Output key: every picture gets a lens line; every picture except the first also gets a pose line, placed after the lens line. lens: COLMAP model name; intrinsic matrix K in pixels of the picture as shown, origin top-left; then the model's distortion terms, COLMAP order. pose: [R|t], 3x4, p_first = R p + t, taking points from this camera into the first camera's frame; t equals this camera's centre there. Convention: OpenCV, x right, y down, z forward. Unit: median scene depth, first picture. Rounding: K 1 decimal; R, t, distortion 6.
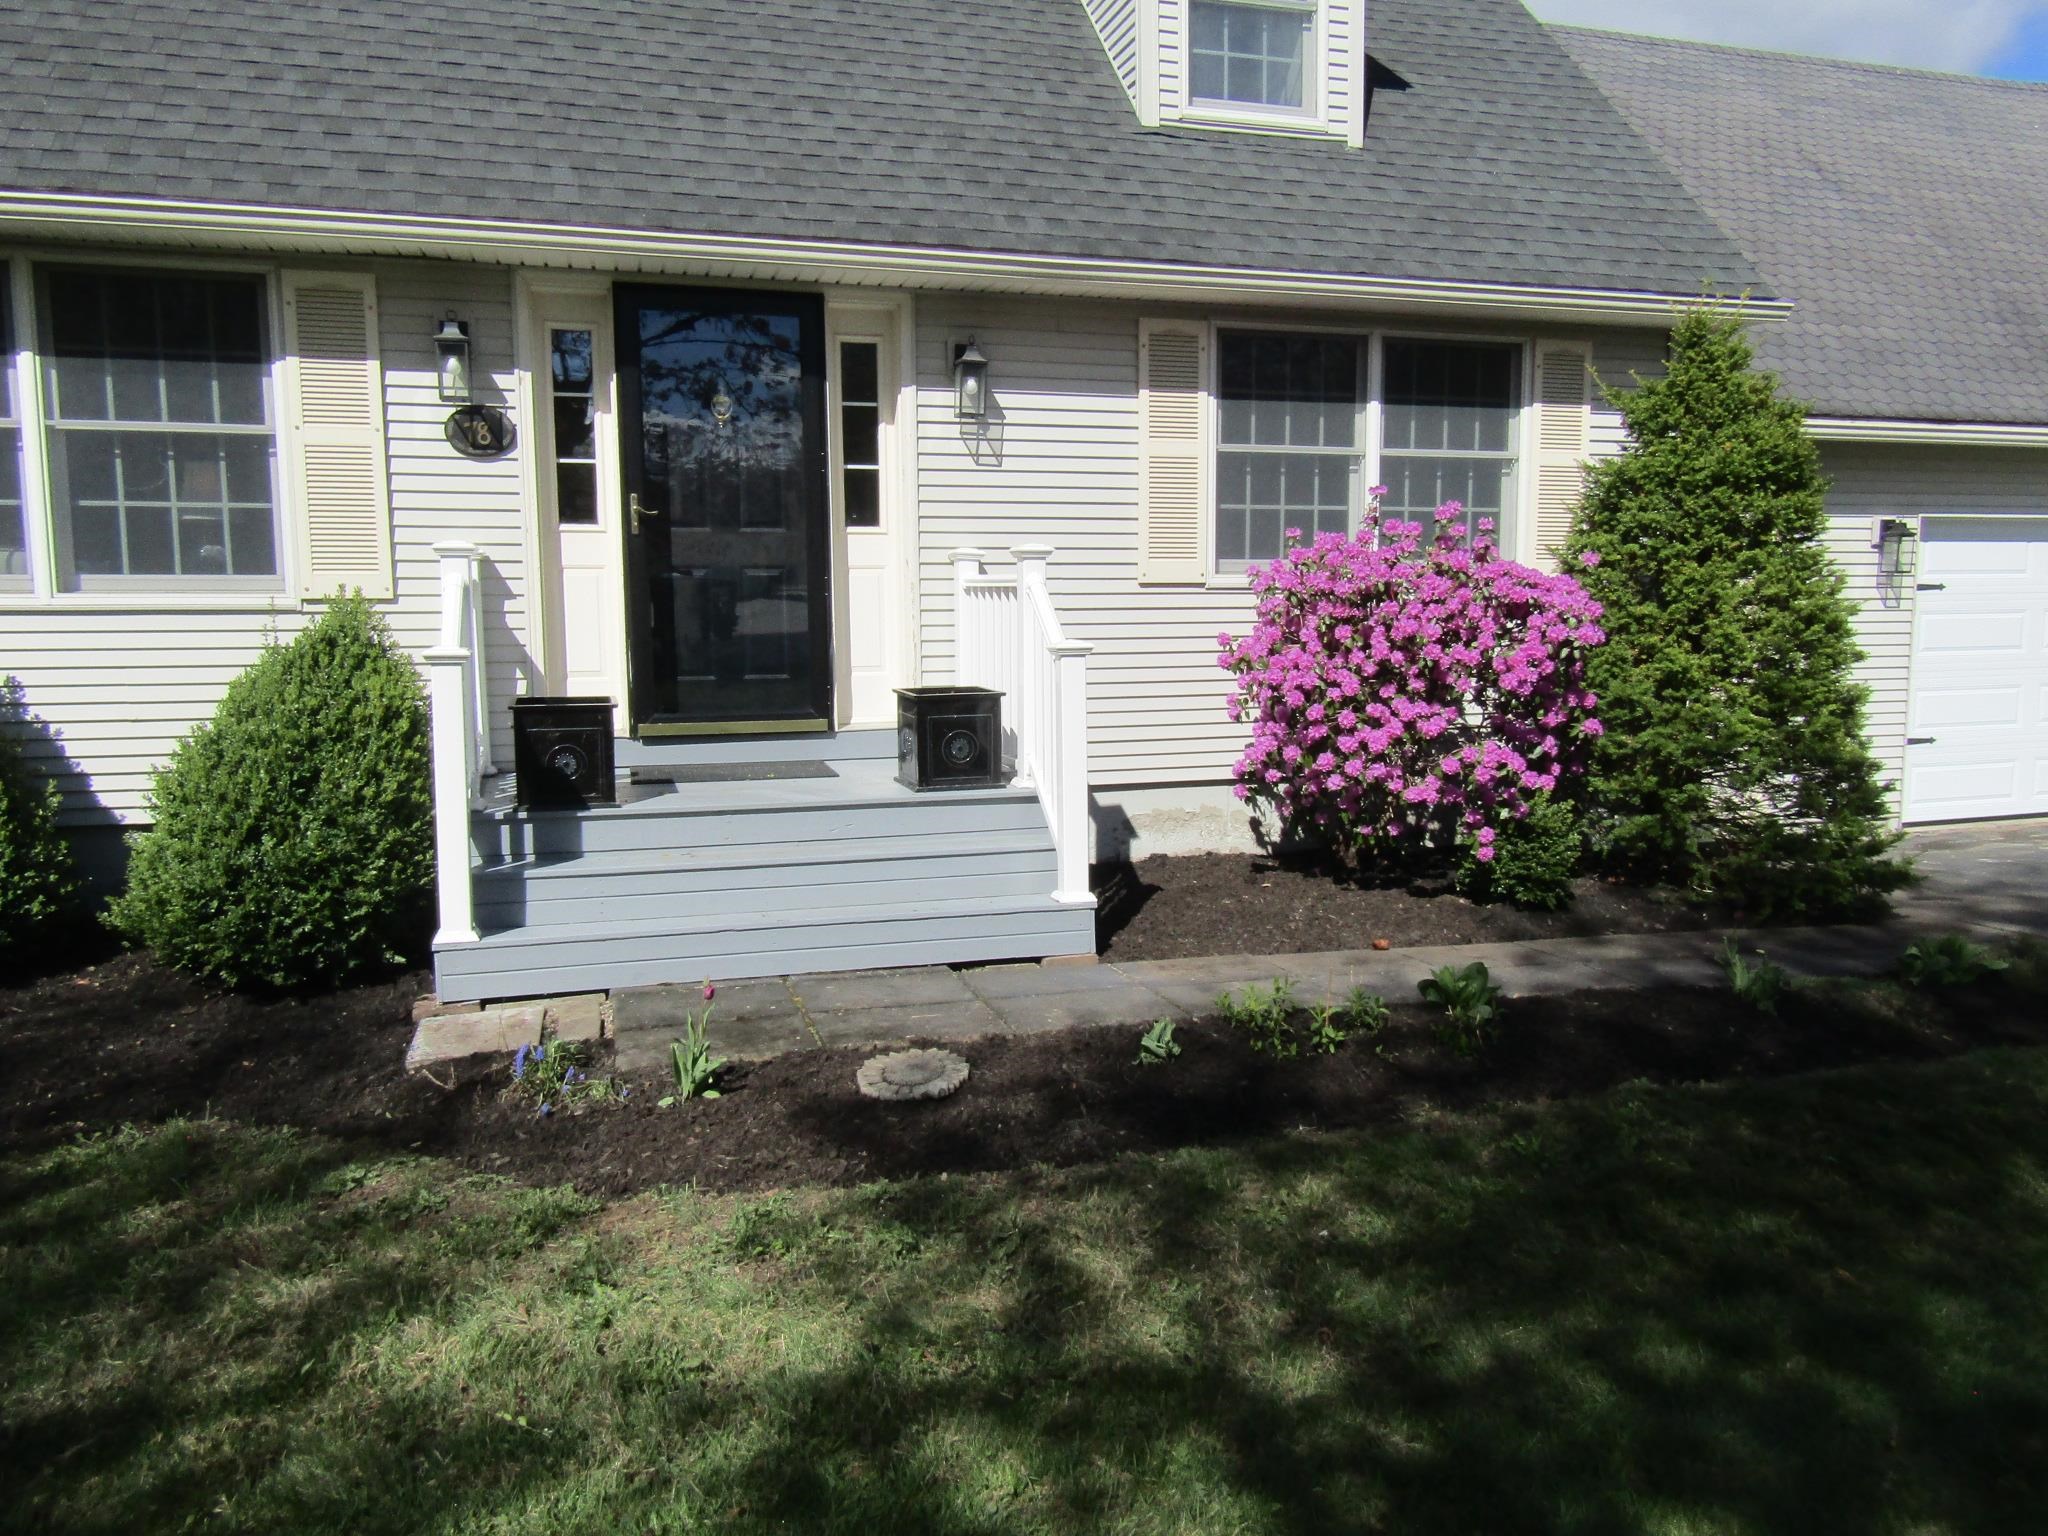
lens RADIAL K [[1462.7, 0, 1024.0], [0, 1462.7, 768.0], [0, 0, 1]] dist [-0.003407, -0.000082]
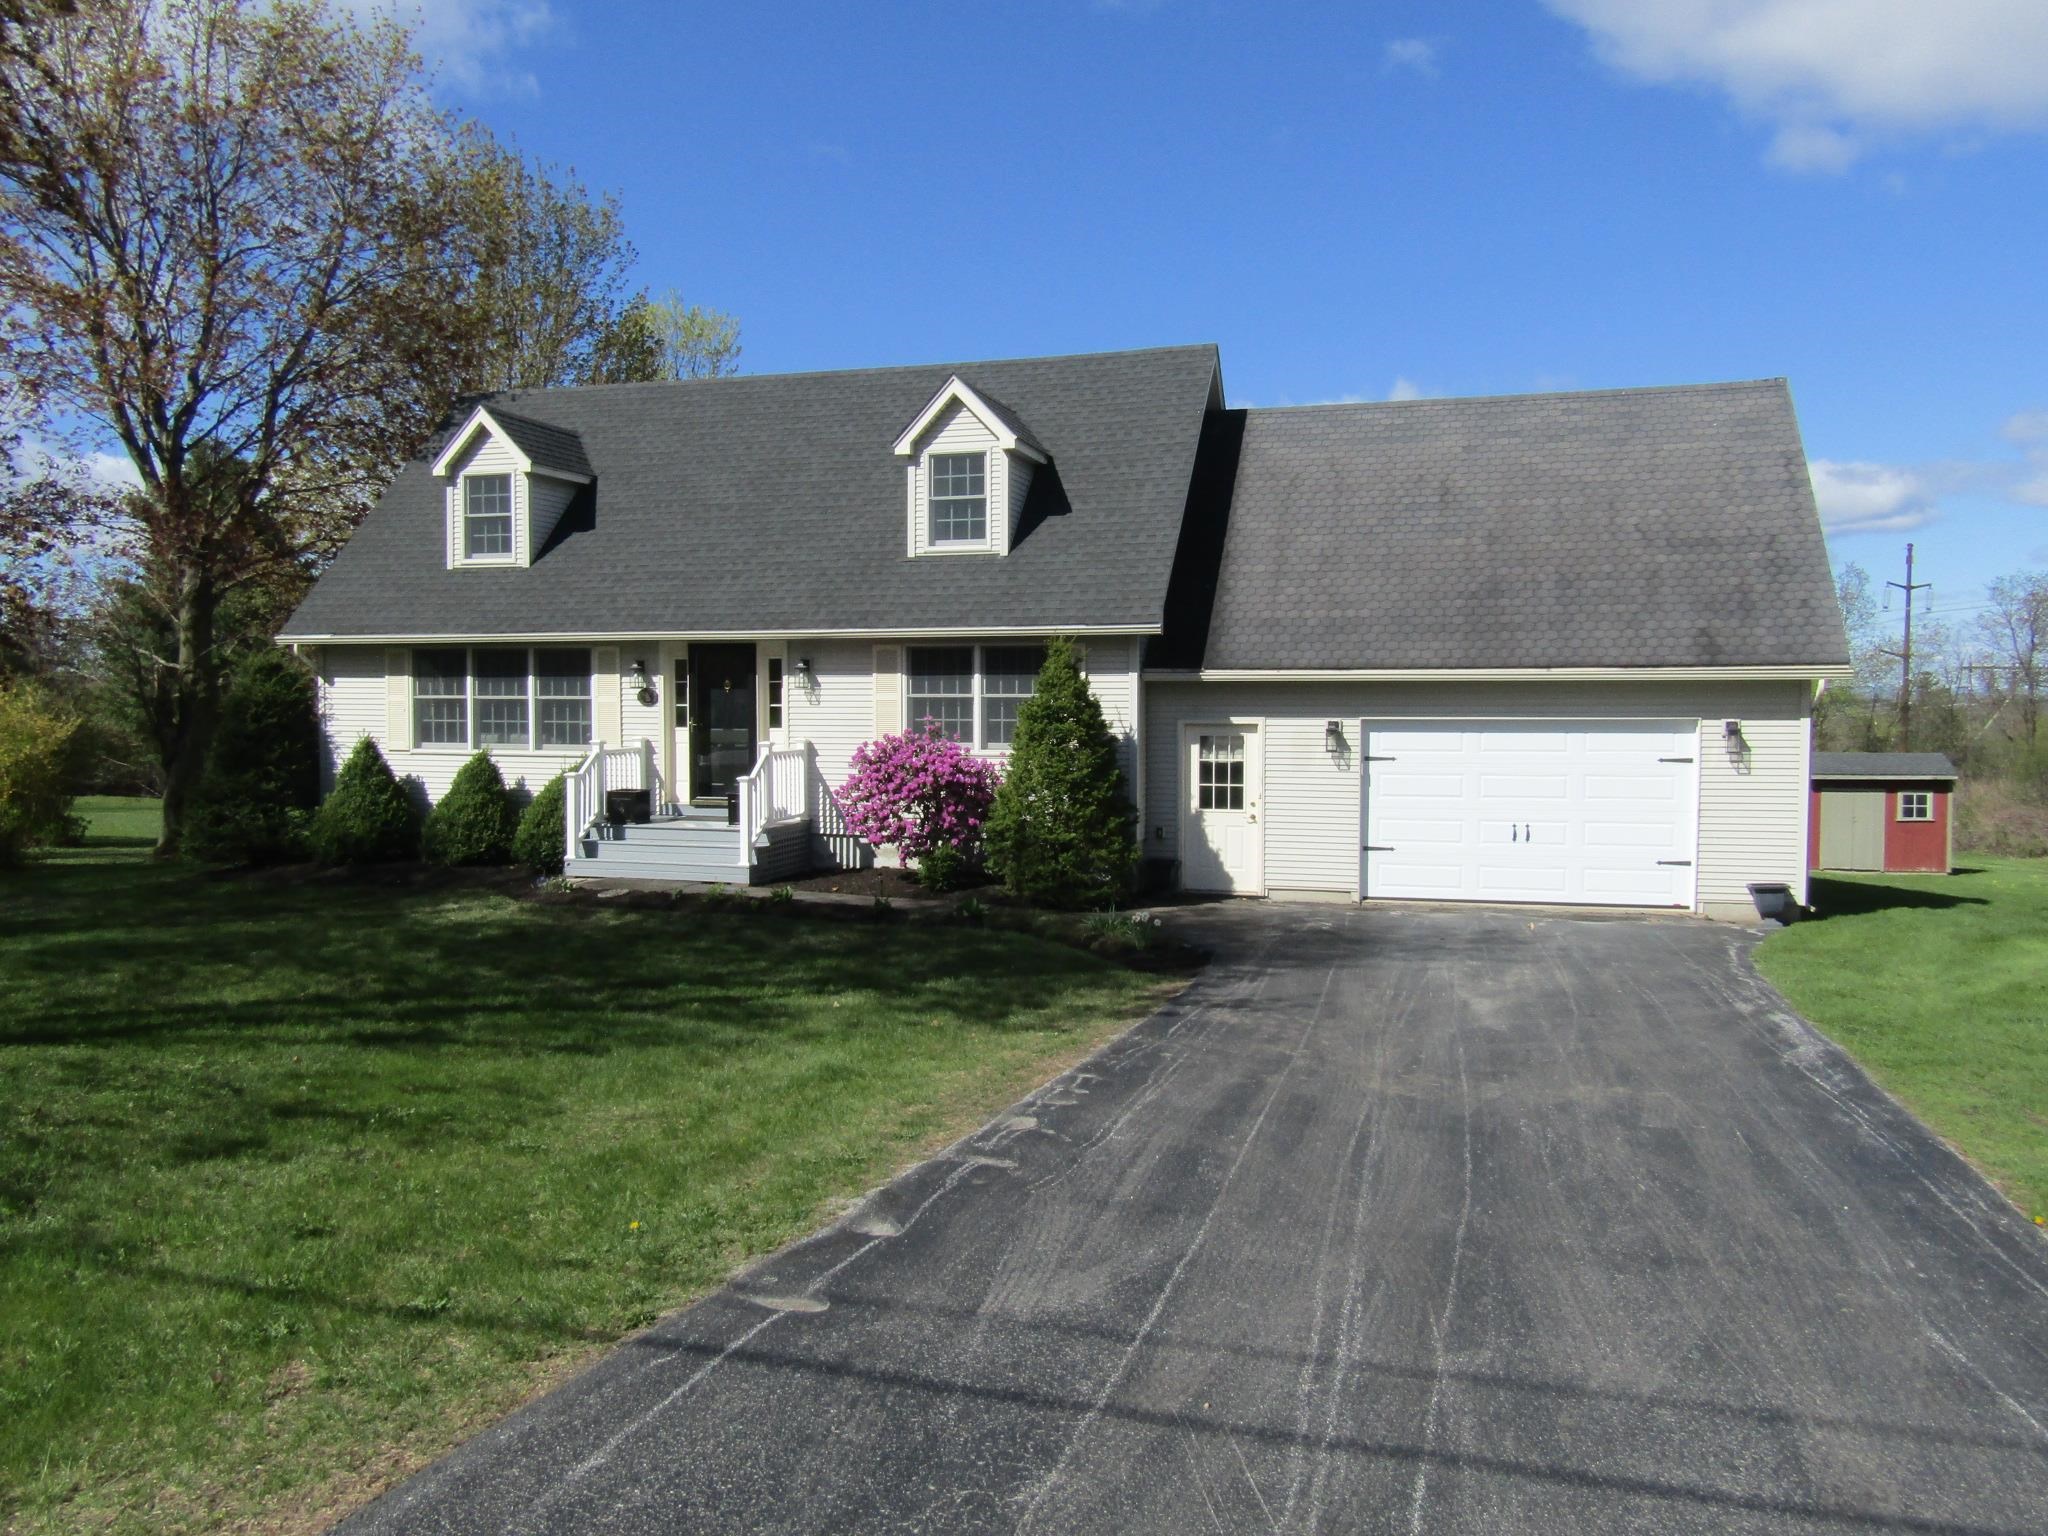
lens RADIAL K [[1498.8, 0, 1024.0], [0, 1498.8, 768.0], [0, 0, 1]] dist [-0.028357, 0.001839]
pose [[0.837108, 0.026501, -0.546395, 1.728492], [-0.073436, 0.995229, -0.064238, 0.041422], [0.542085, 0.093899, 0.835061, -0.971597]]
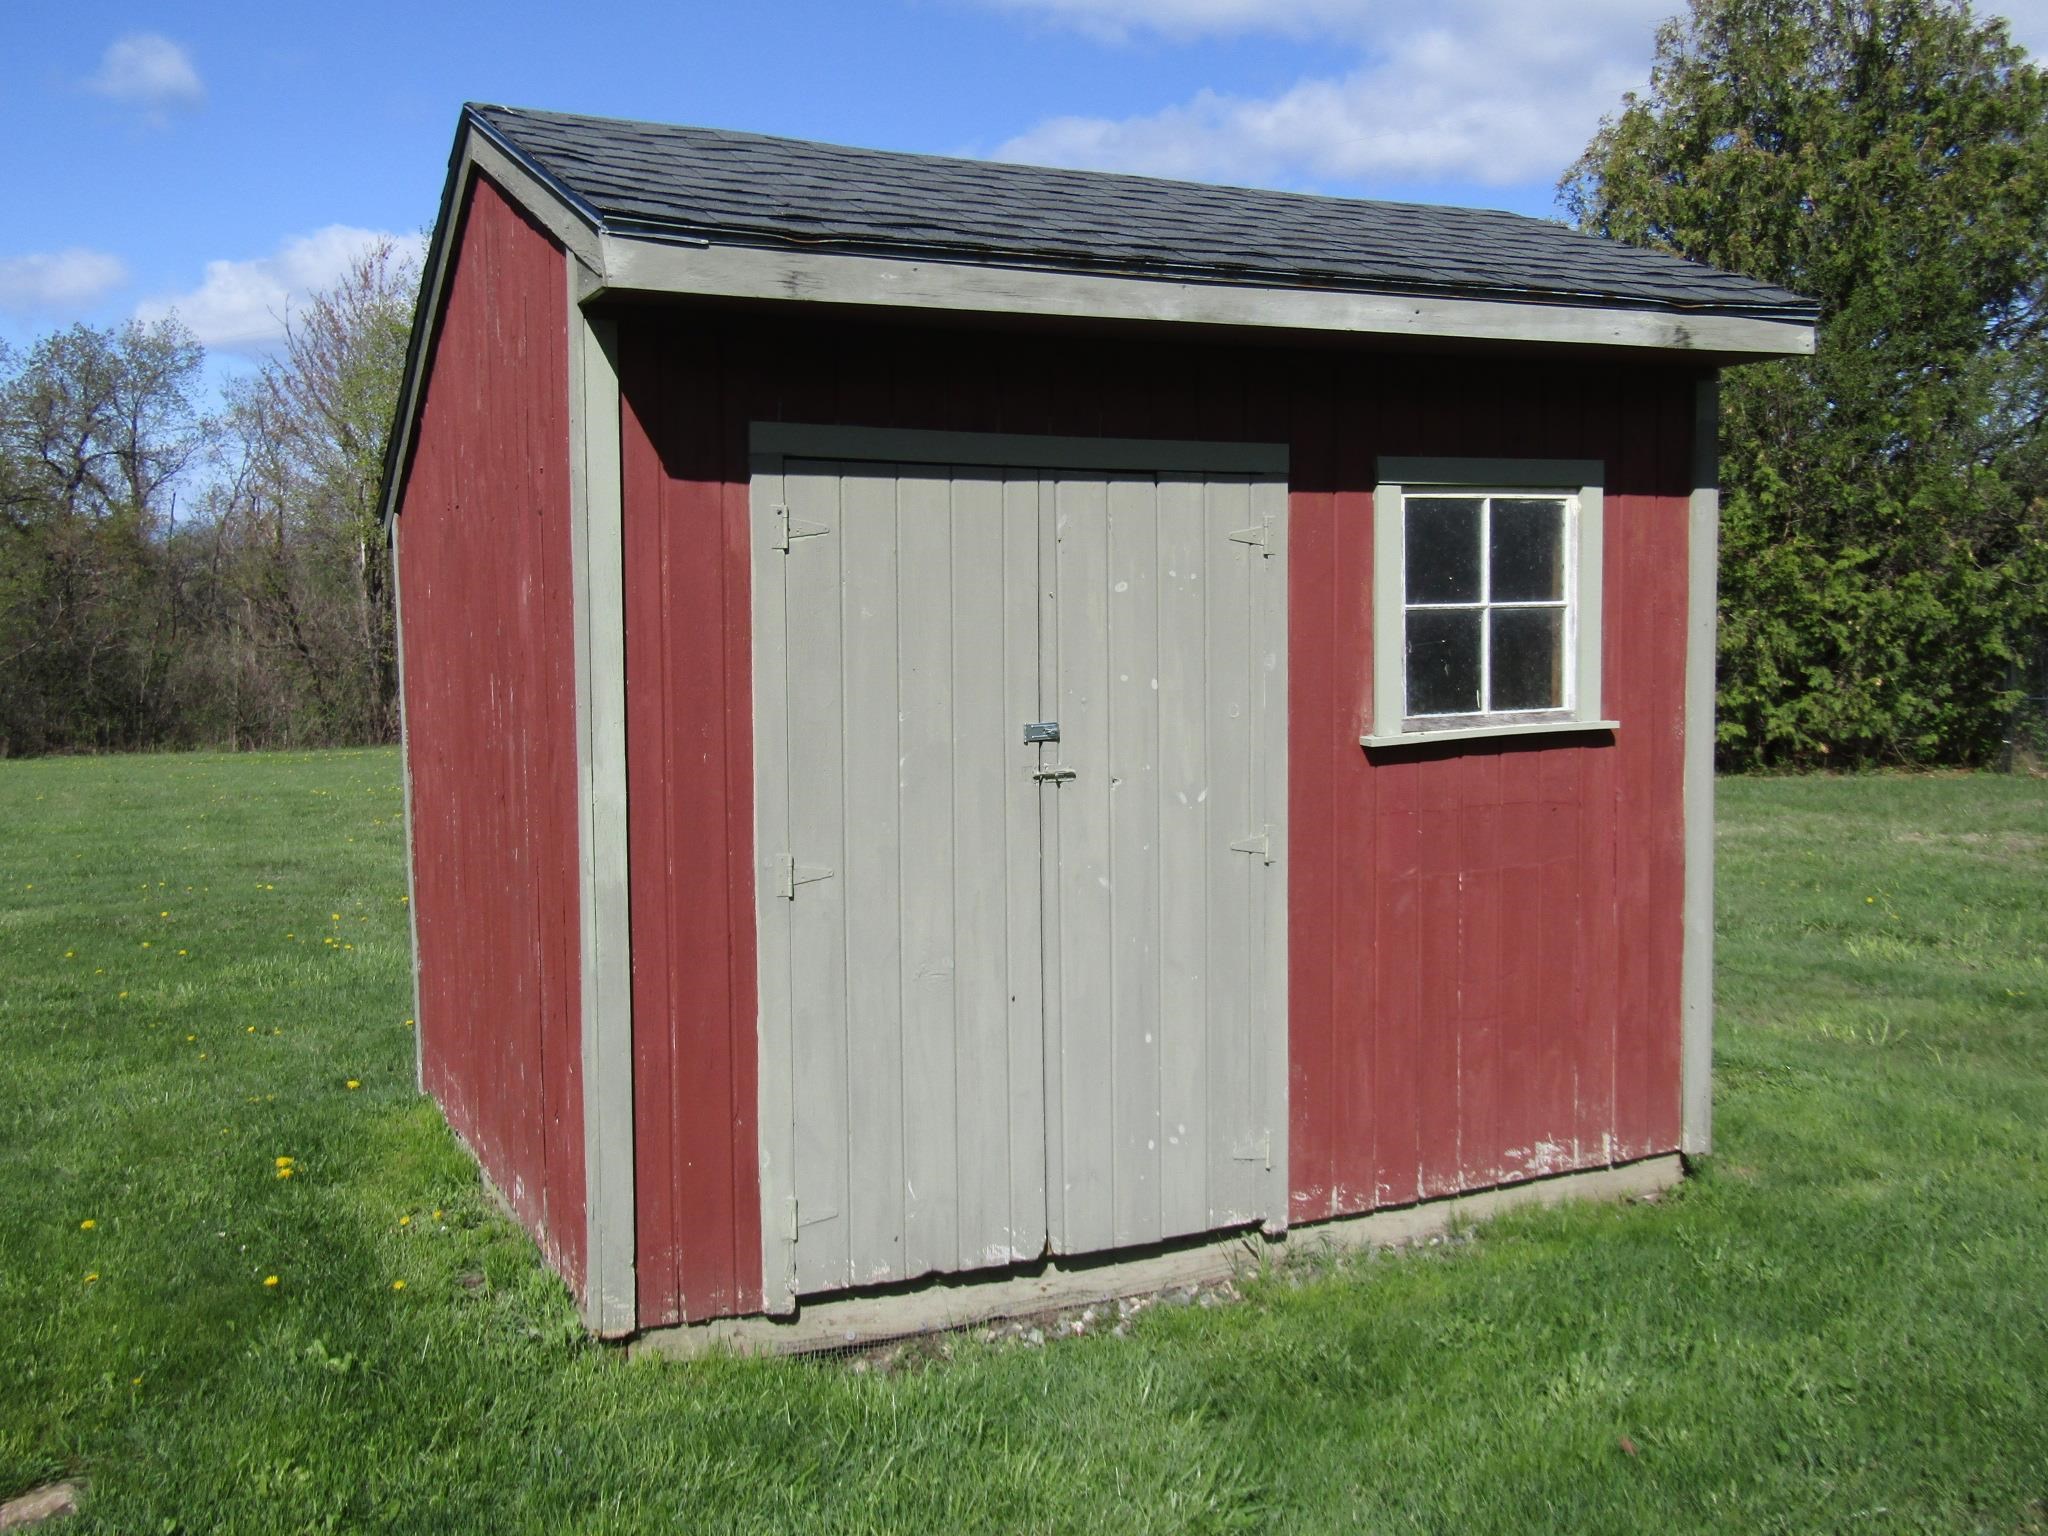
lens RADIAL K [[1976.2, 0, 1024.0], [0, 1976.2, 768.0], [0, 0, 1]] dist [-0.006218, -0.003621]
pose [[0.982846, -0.012739, 0.183989, 1.211199], [0.017210, 0.999594, -0.022722, -0.293065], [-0.183625, 0.025499, 0.982666, 4.075157]]
